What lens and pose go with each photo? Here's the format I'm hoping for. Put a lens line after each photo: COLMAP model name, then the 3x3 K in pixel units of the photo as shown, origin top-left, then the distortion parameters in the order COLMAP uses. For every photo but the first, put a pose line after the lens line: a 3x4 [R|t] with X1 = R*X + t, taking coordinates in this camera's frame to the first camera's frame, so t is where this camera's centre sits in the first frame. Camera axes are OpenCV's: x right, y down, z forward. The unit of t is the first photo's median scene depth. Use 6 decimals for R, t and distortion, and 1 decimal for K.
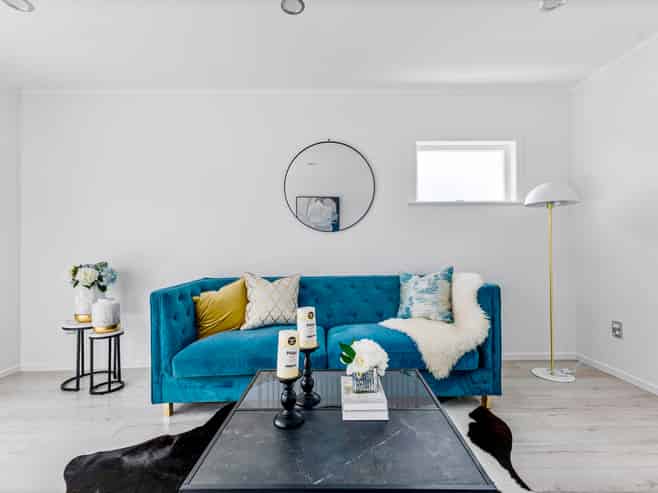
lens RADIAL K [[311.0, 0, 329.0], [0, 311.0, 246.5], [0, 0, 1]] dist [0.001961, 0.000193]
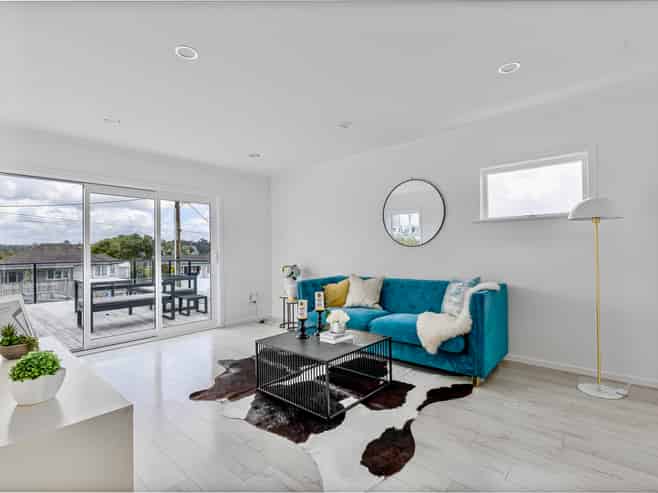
lens RADIAL K [[324.6, 0, 329.0], [0, 324.6, 246.5], [0, 0, 1]] dist [-0.000052, 0.000105]
pose [[0.743004, -0.007780, -0.669241, 0.776474], [0.010115, 0.999949, -0.000395, -0.058219], [0.669210, -0.006476, 0.743045, -0.333298]]
